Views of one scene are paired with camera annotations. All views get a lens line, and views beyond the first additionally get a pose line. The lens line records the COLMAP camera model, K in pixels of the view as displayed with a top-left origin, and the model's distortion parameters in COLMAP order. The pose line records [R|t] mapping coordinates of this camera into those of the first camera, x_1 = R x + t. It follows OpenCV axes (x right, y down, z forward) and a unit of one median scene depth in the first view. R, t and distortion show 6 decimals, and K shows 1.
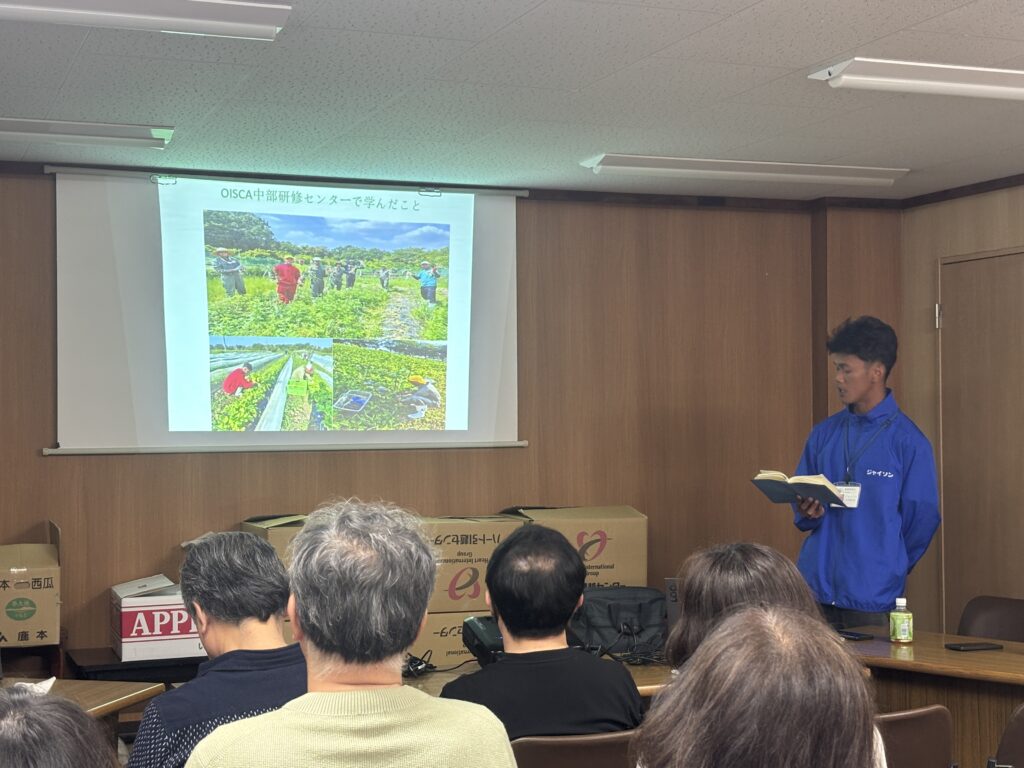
lens RADIAL K [[1623.6, 0, 515.2], [0, 1623.6, 379.2], [0, 0, 1]] dist [0.067397, 0.000000]
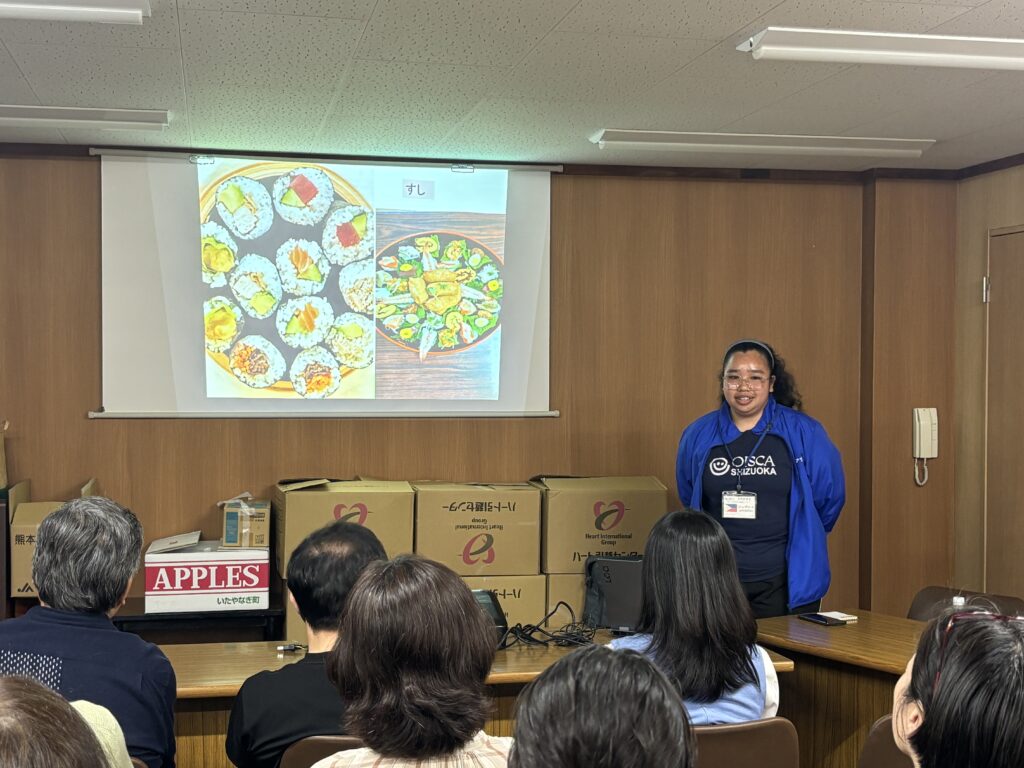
lens RADIAL K [[1485.0, 0, 516.0], [0, 1485.0, 393.9], [0, 0, 1]] dist [0.053187, 0.000000]
pose [[0.986074, 0.014980, -0.165630, 0.158252], [-0.008166, 0.999095, 0.041749, -0.013567], [0.166106, -0.039815, 0.985304, 0.081041]]
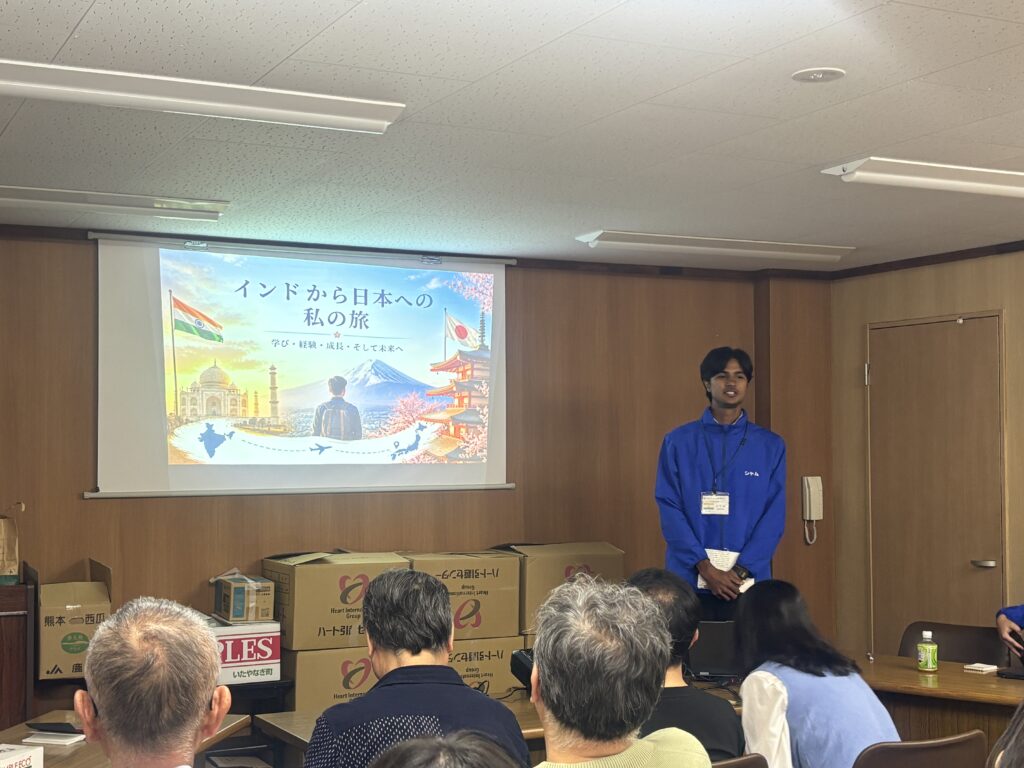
lens RADIAL K [[1461.3, 0, 512.3], [0, 1461.3, 384.2], [0, 0, 1]] dist [0.055995, 0.000000]
pose [[0.995260, 0.007146, 0.096991, -0.105909], [-0.005261, 0.999793, -0.019679, -0.012126], [-0.097112, 0.019075, 0.995091, 0.002028]]
